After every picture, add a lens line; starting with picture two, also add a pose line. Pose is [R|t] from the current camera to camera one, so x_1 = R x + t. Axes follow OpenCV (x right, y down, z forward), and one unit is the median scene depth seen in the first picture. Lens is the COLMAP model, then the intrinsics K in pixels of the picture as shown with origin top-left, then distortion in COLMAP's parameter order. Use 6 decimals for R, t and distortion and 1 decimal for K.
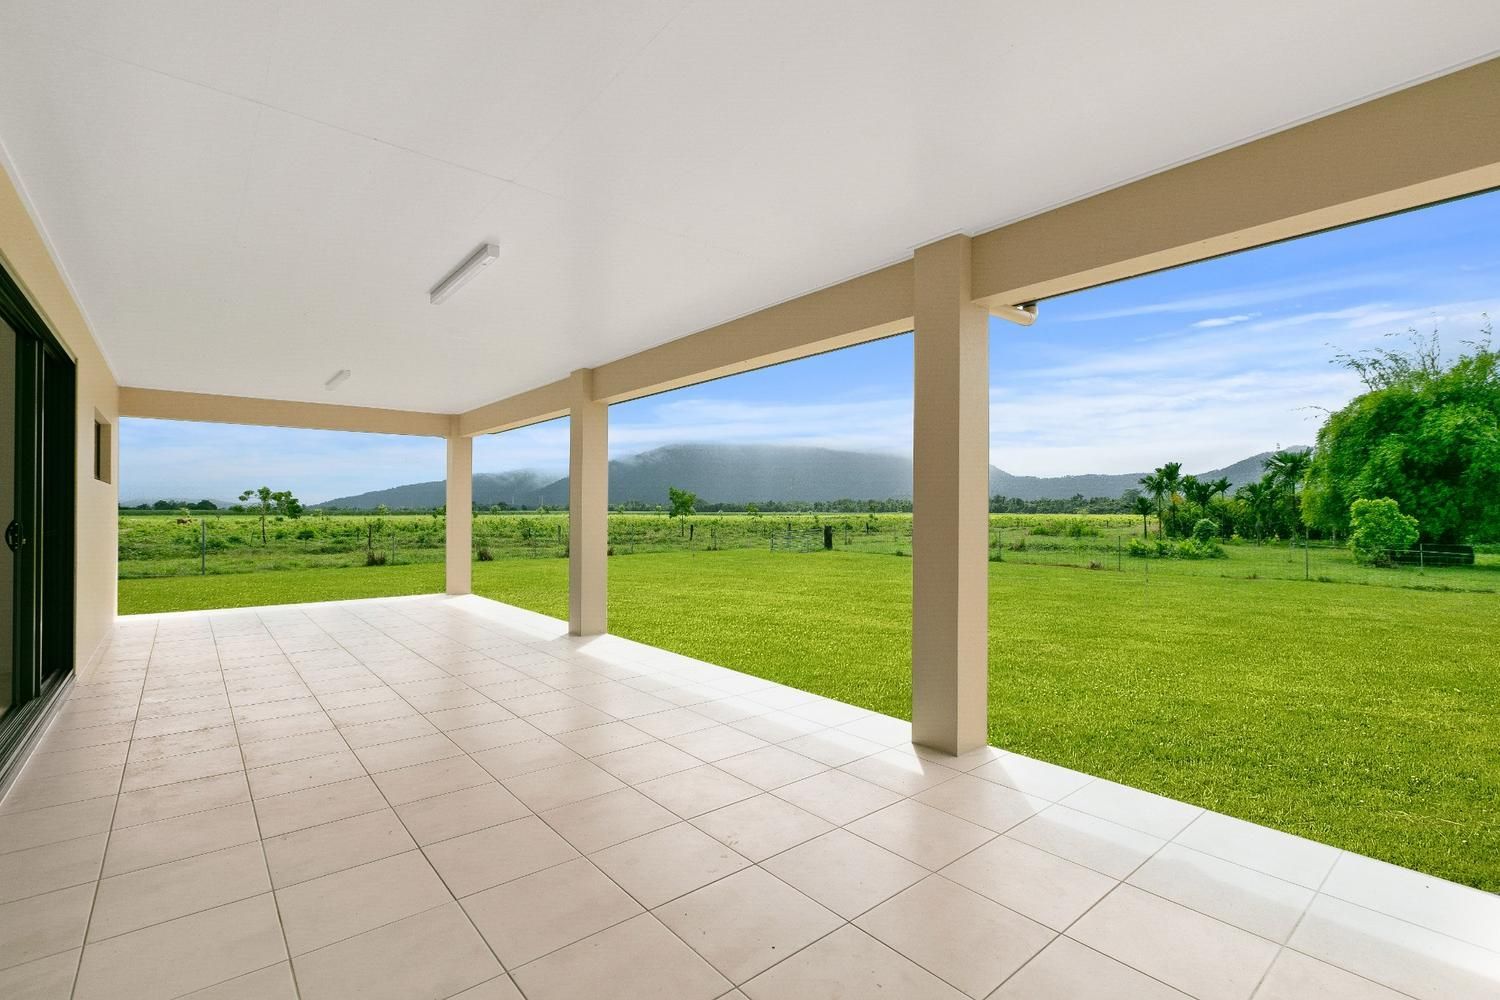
lens RADIAL K [[672.8, 0, 757.0], [0, 672.8, 503.6], [0, 0, 1]] dist [0.002111, 0.000116]
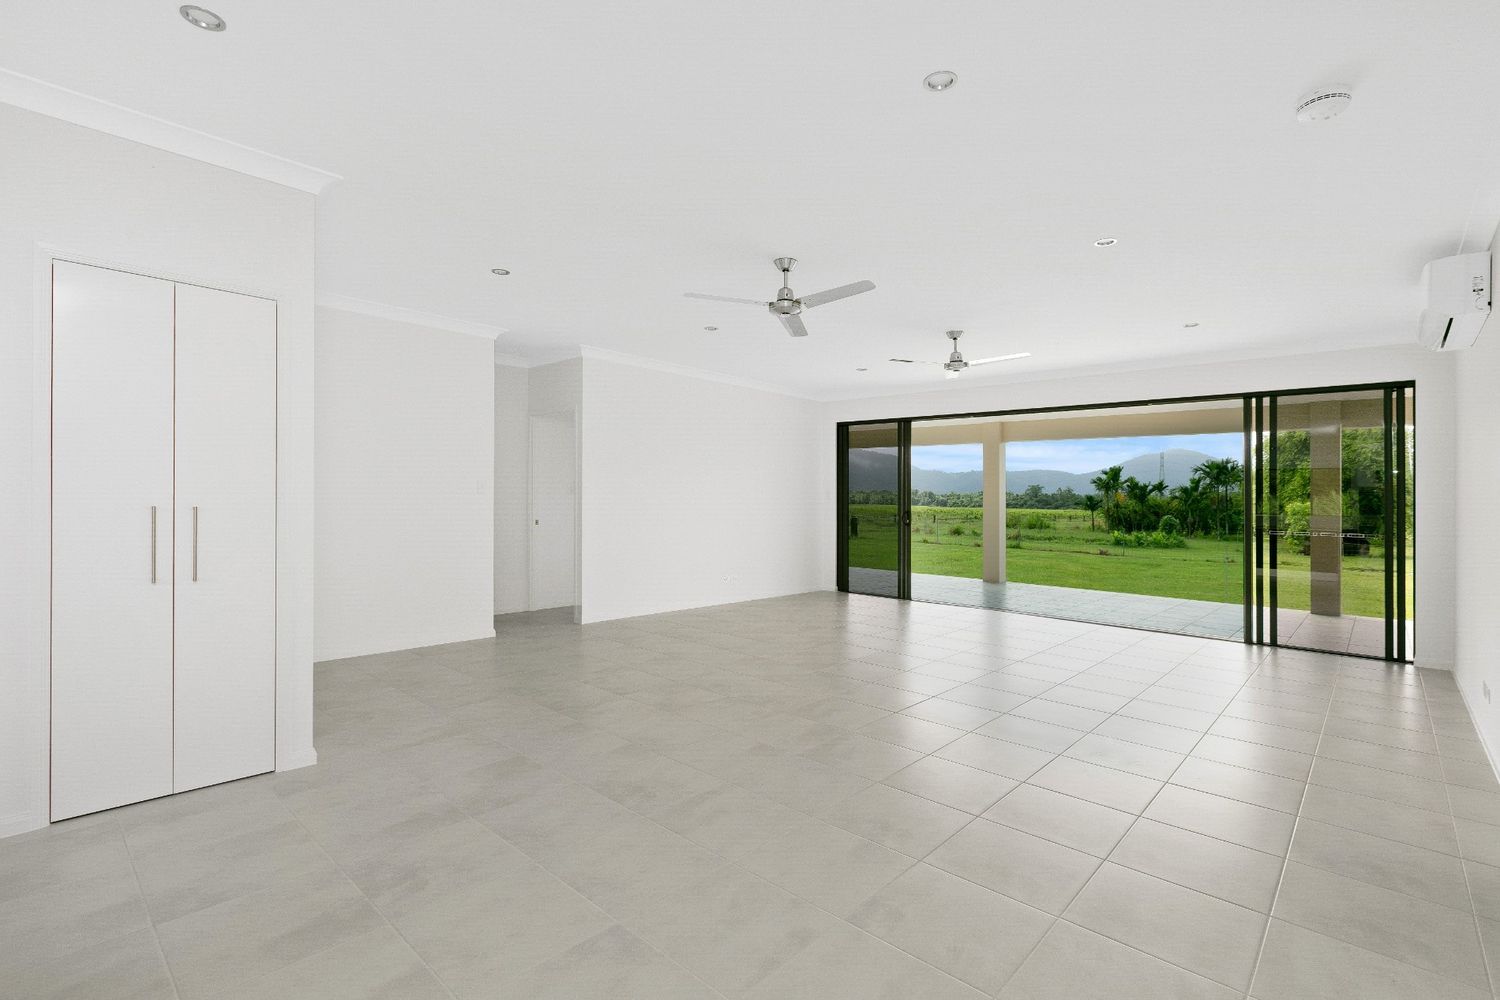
lens RADIAL K [[672.8, 0, 739.8], [0, 672.8, 496.7], [0, 0, 1]] dist [0.002111, 0.000116]
pose [[0.994953, 0.014701, 0.099256, -0.158176], [-0.015281, 0.999870, 0.005087, -0.004626], [-0.099169, -0.006578, 0.995049, -0.100348]]
